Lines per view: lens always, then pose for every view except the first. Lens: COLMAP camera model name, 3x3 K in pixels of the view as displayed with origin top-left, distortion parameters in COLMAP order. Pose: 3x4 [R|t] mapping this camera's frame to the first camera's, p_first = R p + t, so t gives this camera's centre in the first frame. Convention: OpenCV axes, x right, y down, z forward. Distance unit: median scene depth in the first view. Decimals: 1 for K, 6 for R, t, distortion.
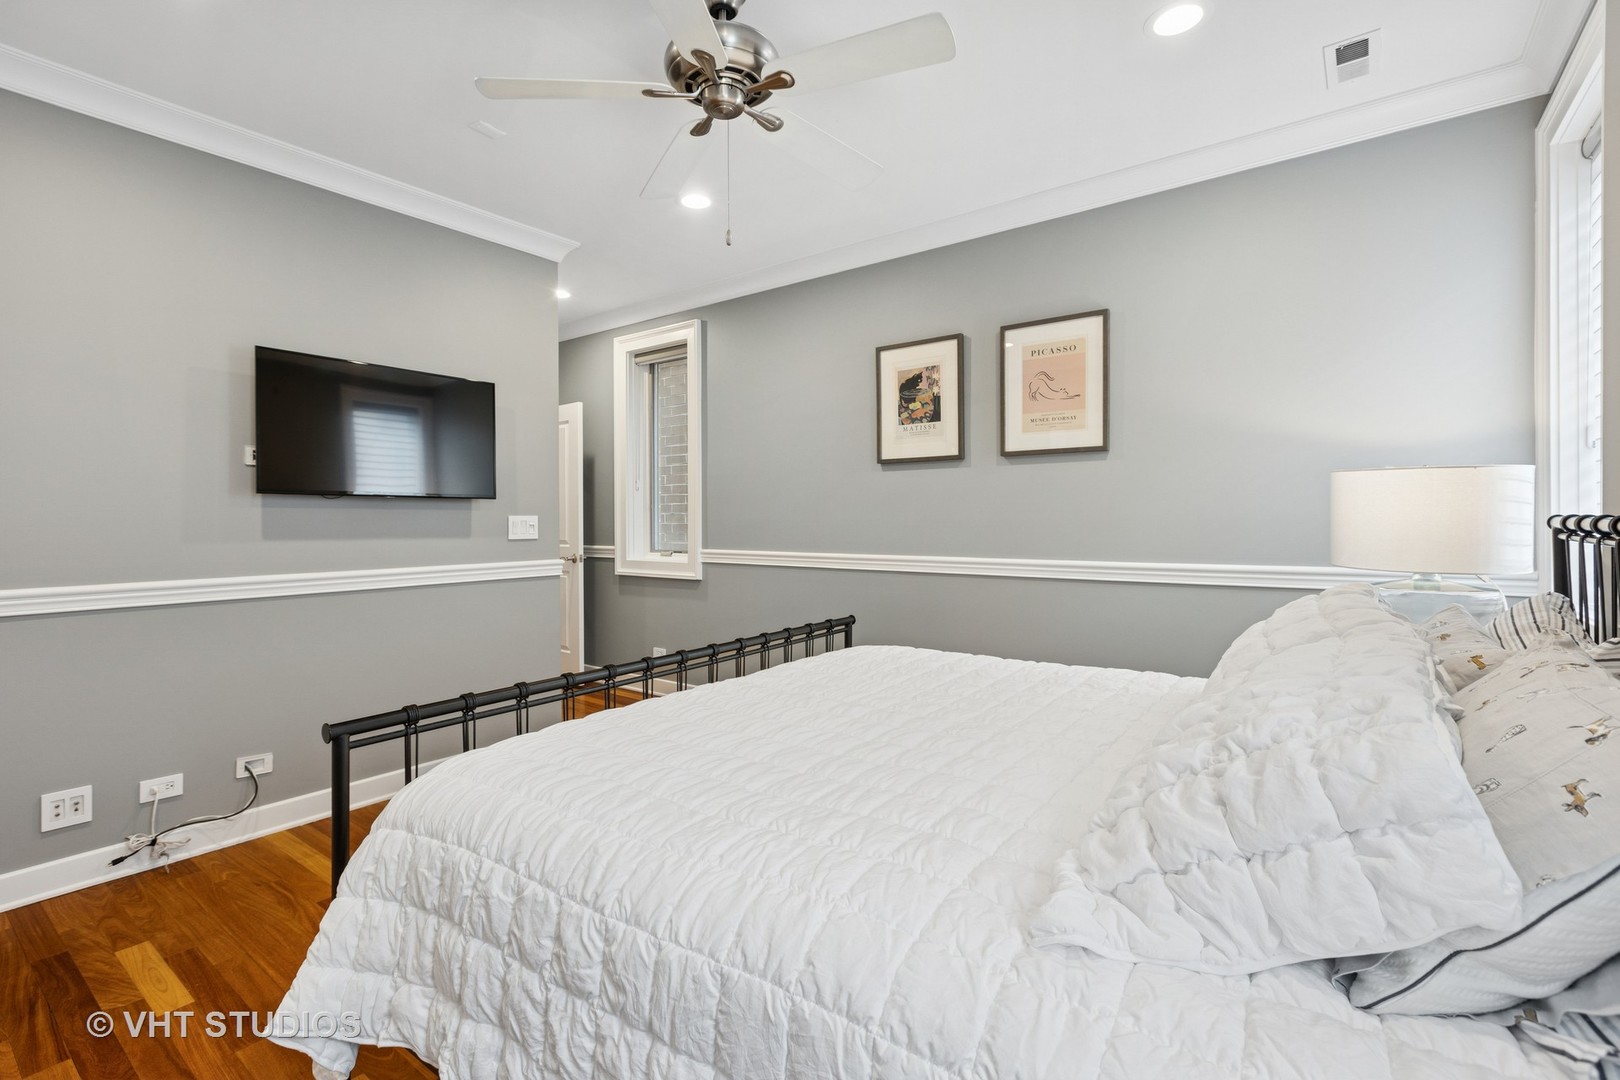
lens RADIAL K [[734.0, 0, 797.2], [0, 734.0, 512.0], [0, 0, 1]] dist [0.002152, -0.000340]
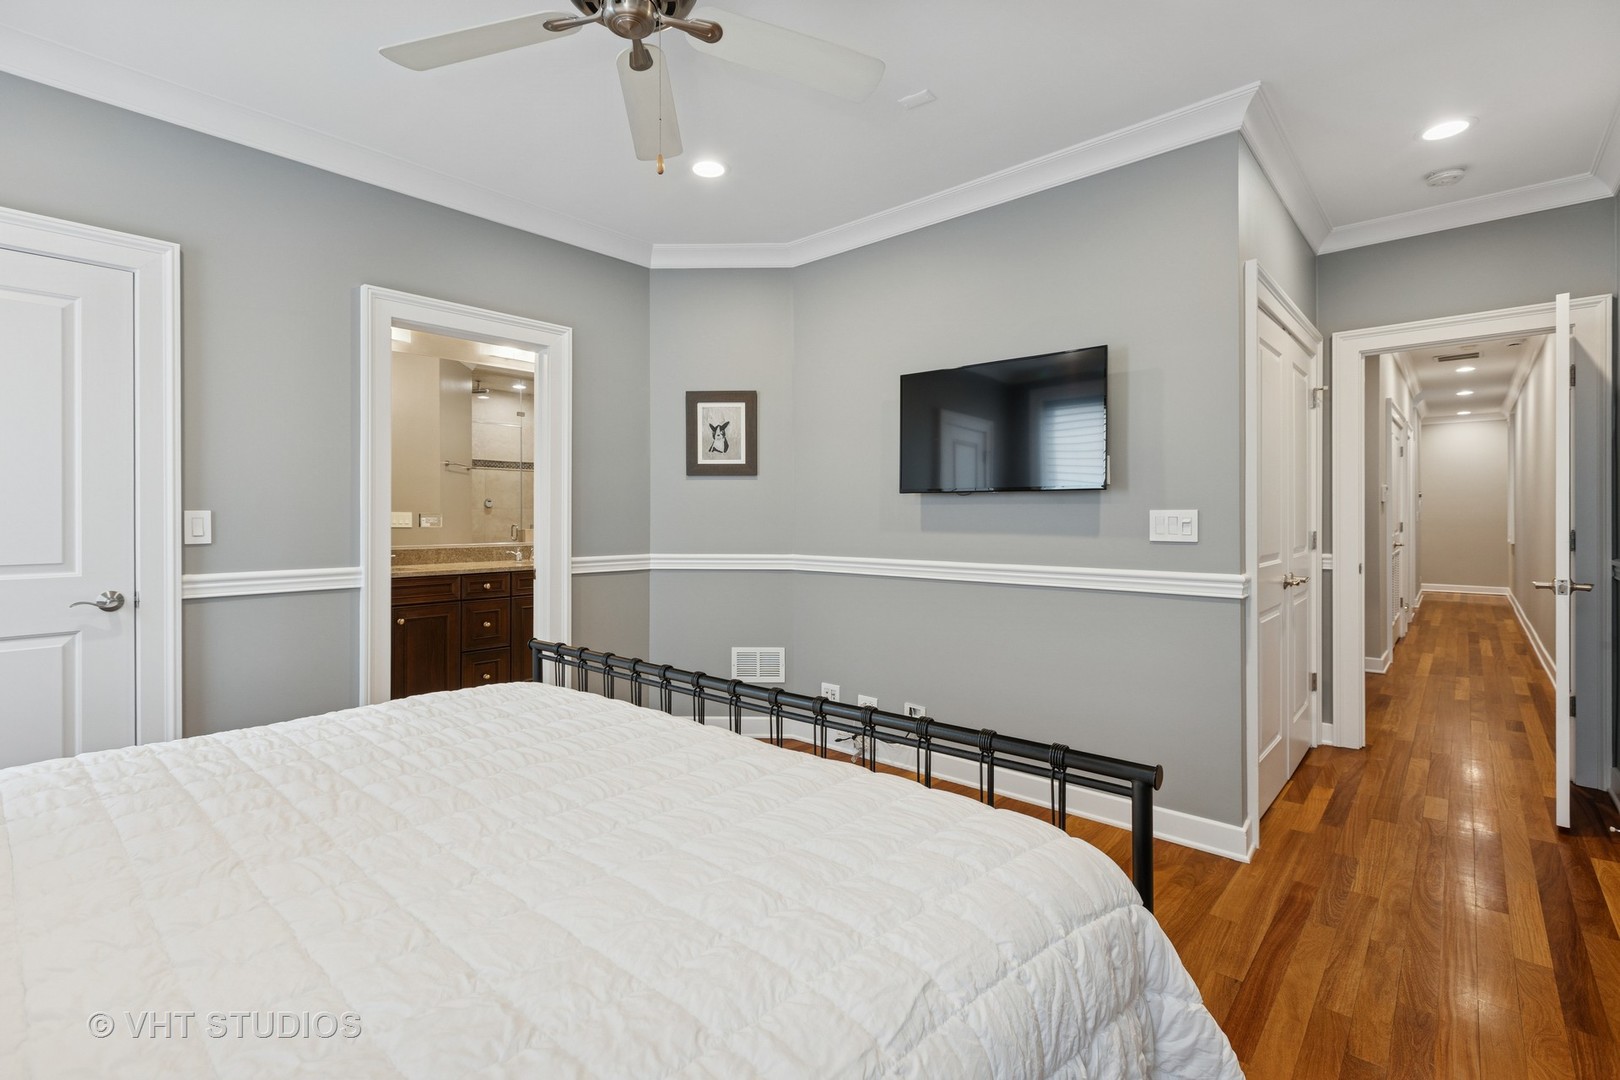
lens RADIAL K [[734.0, 0, 797.2], [0, 734.0, 512.0], [0, 0, 1]] dist [0.002152, -0.000340]
pose [[-0.123366, -0.016176, -0.992229, 0.399624], [-0.002697, 0.999869, -0.015965, 0.020908], [0.992358, 0.000707, -0.123394, 0.748638]]
